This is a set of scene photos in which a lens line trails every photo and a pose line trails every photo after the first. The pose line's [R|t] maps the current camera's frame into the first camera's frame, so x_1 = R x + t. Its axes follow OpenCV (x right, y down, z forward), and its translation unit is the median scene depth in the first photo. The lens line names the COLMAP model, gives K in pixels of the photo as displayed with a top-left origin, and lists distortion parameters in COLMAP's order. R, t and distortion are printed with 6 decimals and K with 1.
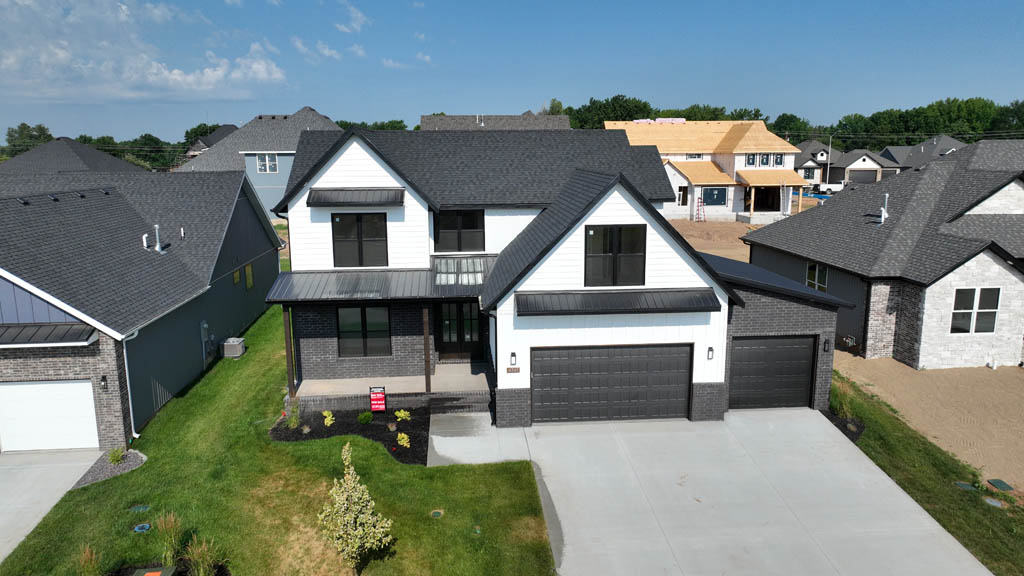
lens RADIAL K [[722.3, 0, 512.5], [0, 722.3, 287.5], [0, 0, 1]] dist [0.002895, 0.003243]
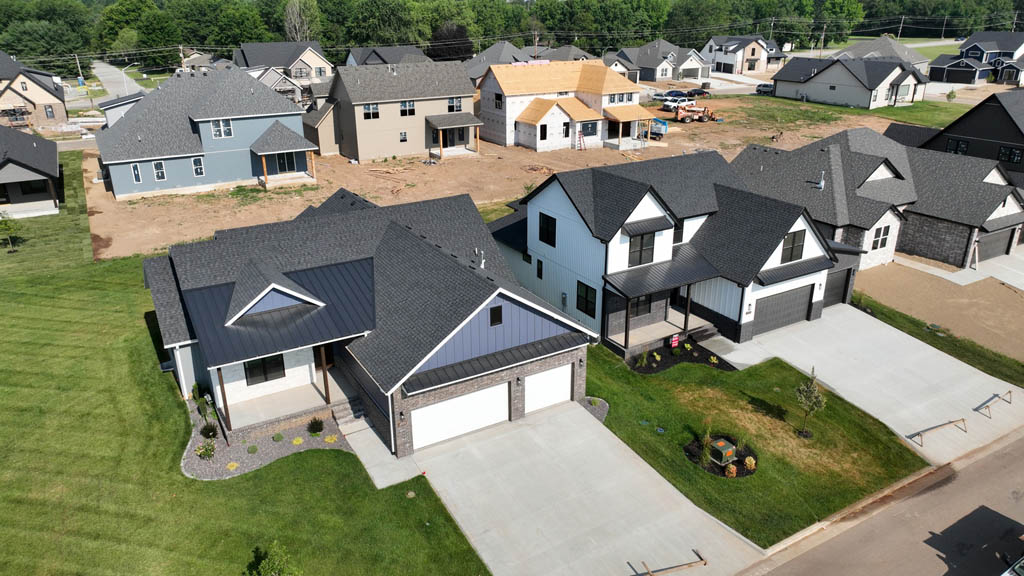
lens RADIAL K [[722.3, 0, 511.7], [0, 722.3, 288.1], [0, 0, 1]] dist [0.002895, 0.003243]
pose [[0.897520, -0.161706, 0.410255, -0.919919], [0.083278, 0.975753, 0.202414, -0.266696], [-0.433039, -0.147505, 0.889224, -0.280674]]
